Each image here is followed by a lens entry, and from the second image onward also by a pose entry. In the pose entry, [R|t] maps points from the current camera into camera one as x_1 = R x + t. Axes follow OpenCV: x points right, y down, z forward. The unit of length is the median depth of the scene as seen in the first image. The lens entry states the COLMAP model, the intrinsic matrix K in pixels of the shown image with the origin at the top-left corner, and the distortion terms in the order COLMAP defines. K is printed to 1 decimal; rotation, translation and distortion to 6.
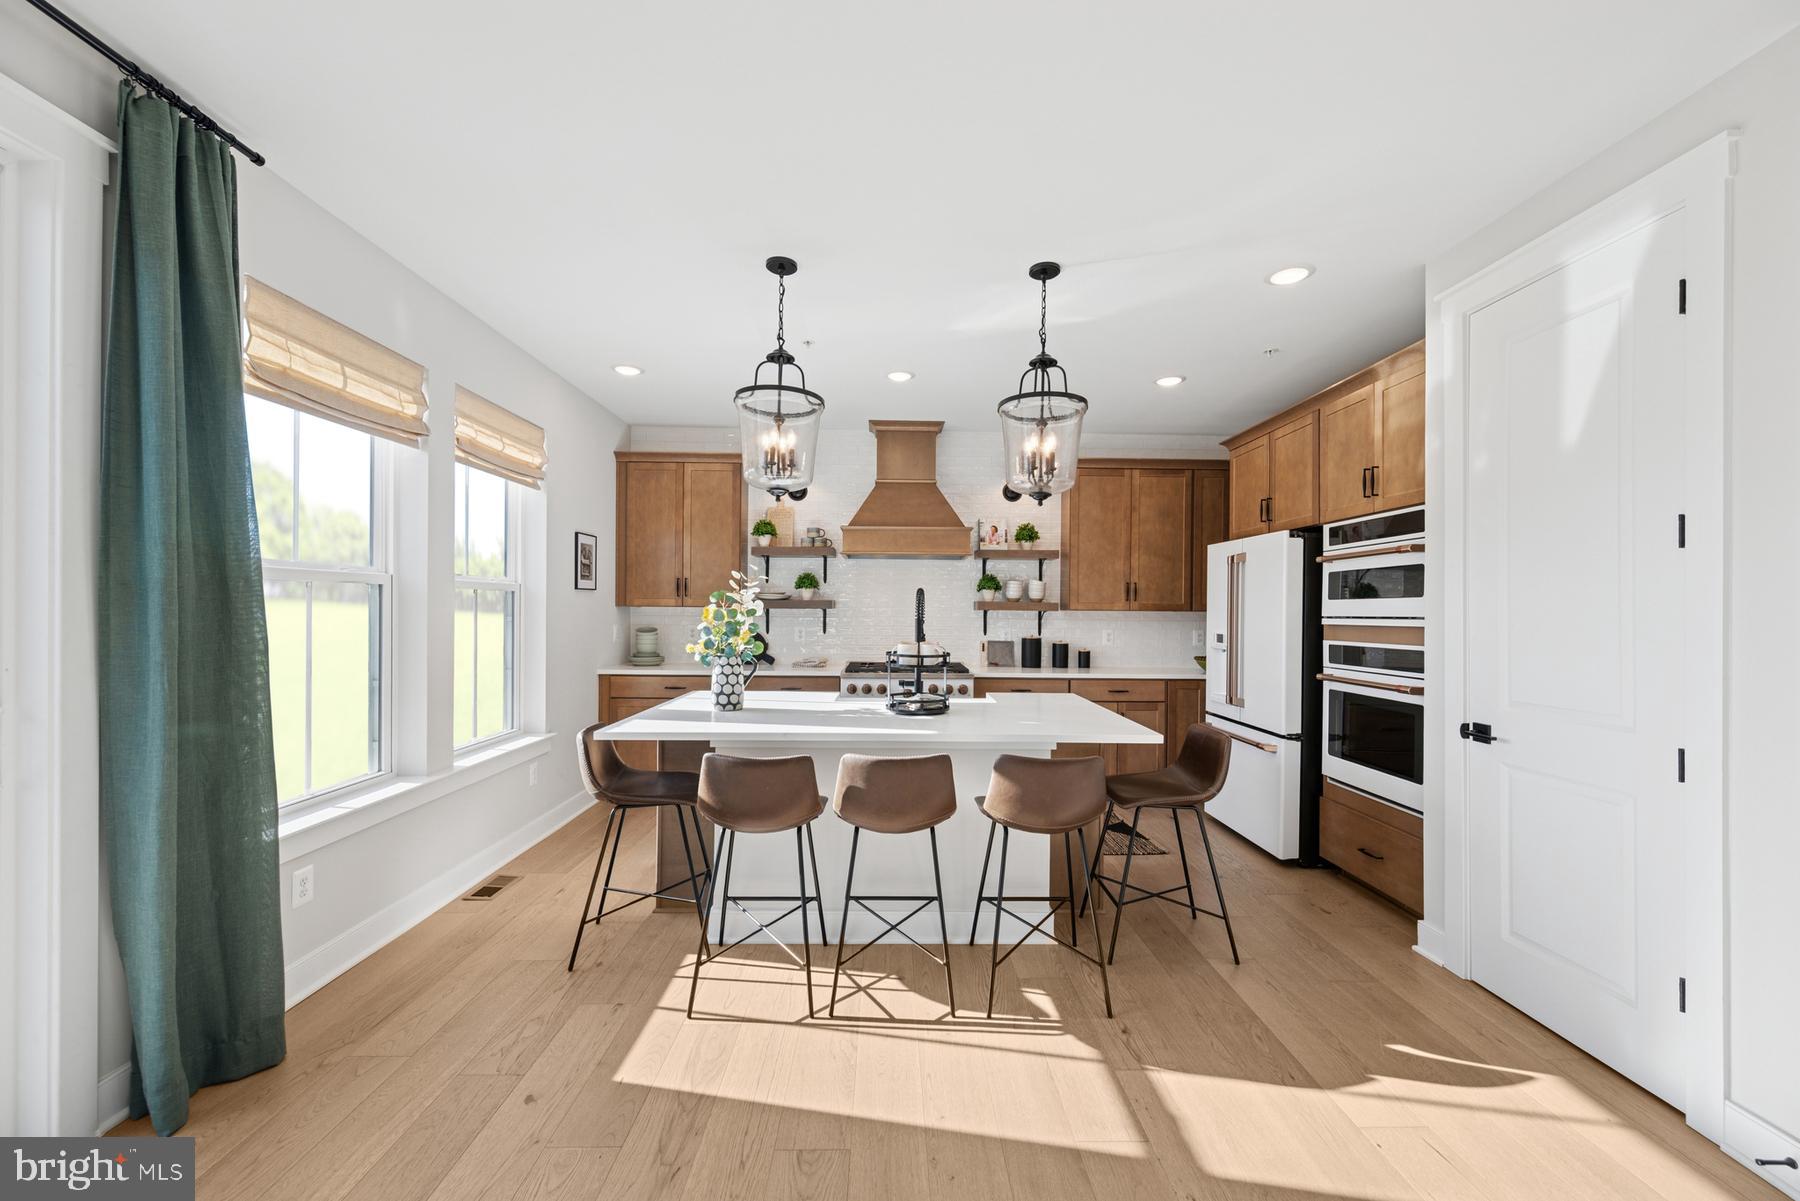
lens RADIAL K [[716.8, 0, 901.2], [0, 716.8, 603.8], [0, 0, 1]] dist [0.000953, -0.000075]
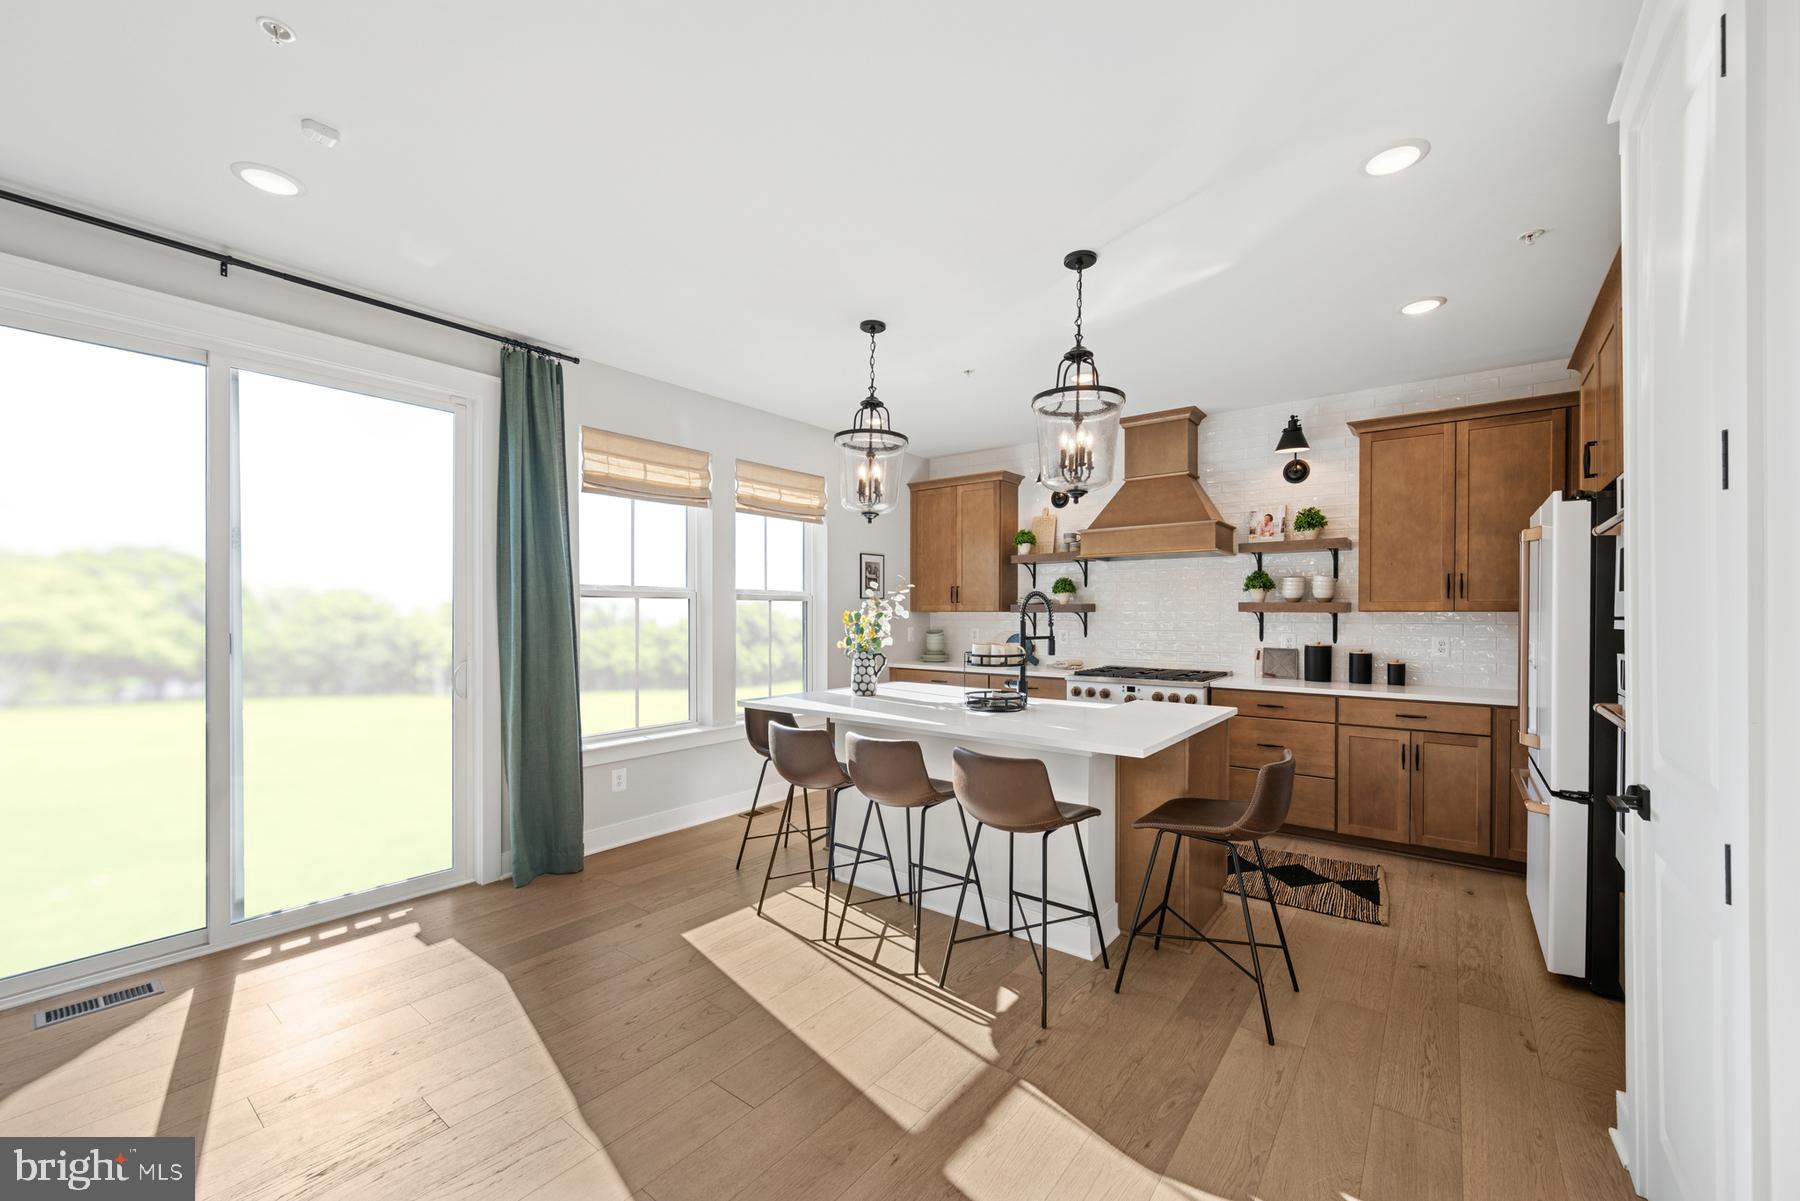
lens RADIAL K [[713.6, 0, 896.6], [0, 713.6, 607.6], [0, 0, 1]] dist [-0.000890, -0.000126]
pose [[0.775254, -0.012989, -0.631516, 0.459924], [0.011344, 0.999914, -0.006640, 0.005634], [0.631548, -0.002016, 0.775334, 0.074926]]
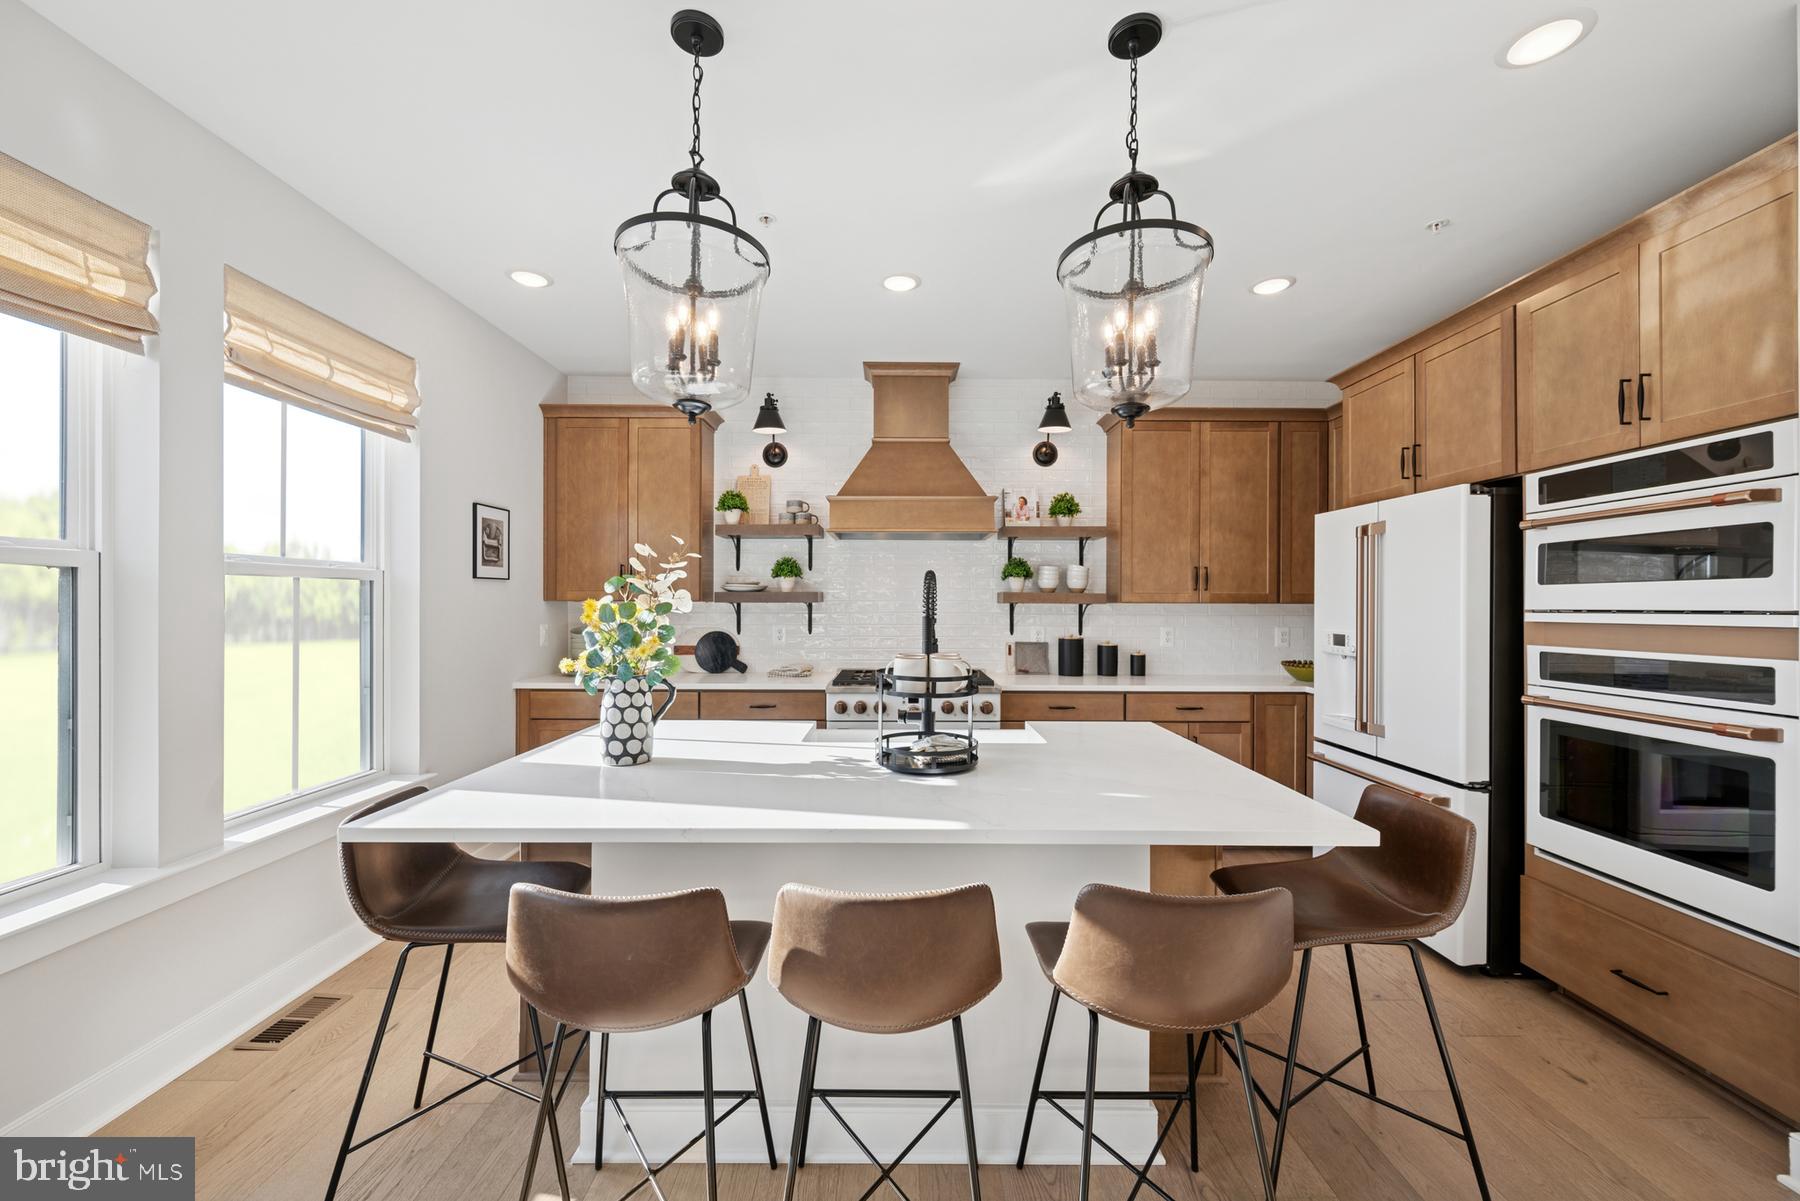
lens RADIAL K [[709.1, 0, 900.0], [0, 709.1, 600.5], [0, 0, 1]] dist [-0.000878, 0.000005]
pose [[0.999873, -0.005242, -0.015037, 0.007562], [0.005298, 0.999979, 0.003689, 0.003082], [0.015017, -0.003768, 0.999880, 0.304832]]
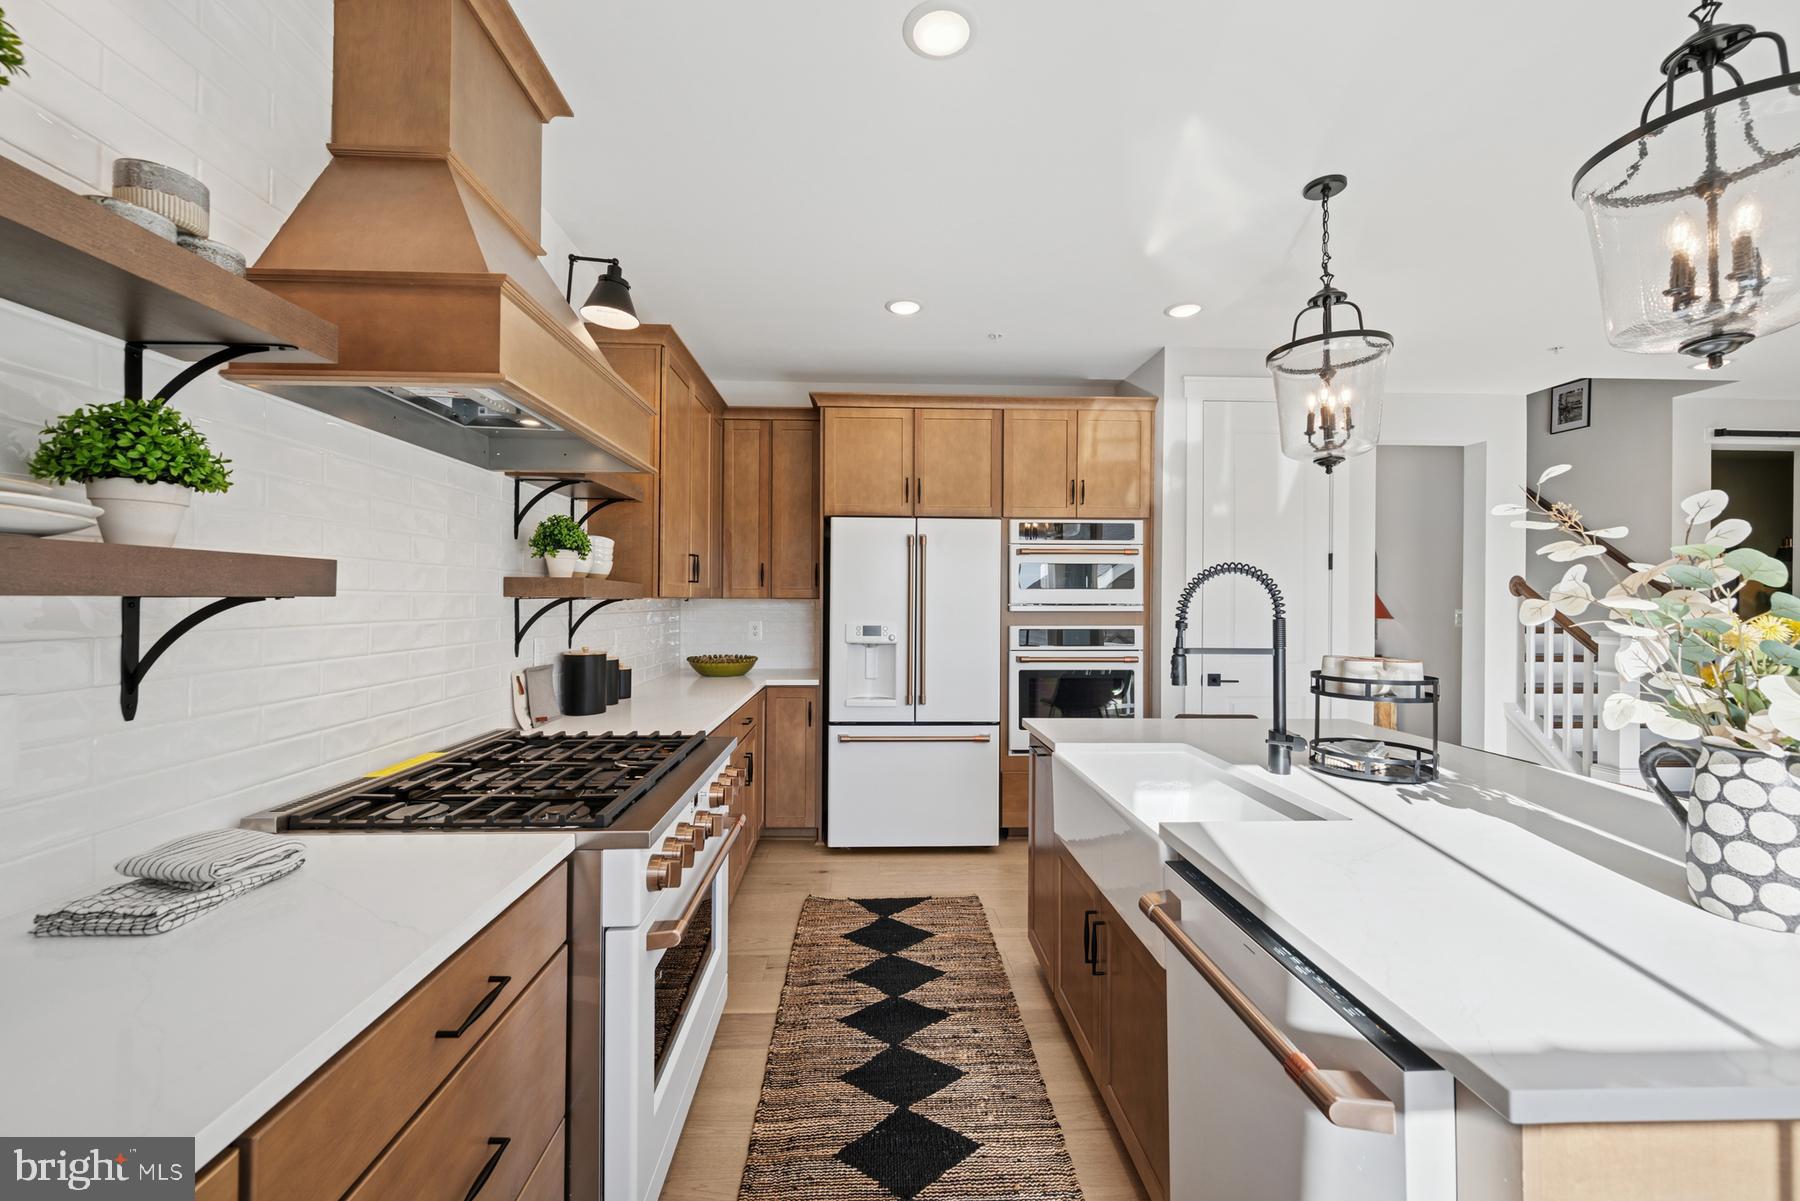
lens RADIAL K [[713.6, 0, 896.6], [0, 713.6, 607.6], [0, 0, 1]] dist [-0.000890, -0.000126]
pose [[-0.034695, -0.011402, 0.999333, -0.456927], [-0.009418, 0.999894, 0.011082, 0.012600], [-0.999354, -0.009027, -0.034799, 1.145254]]
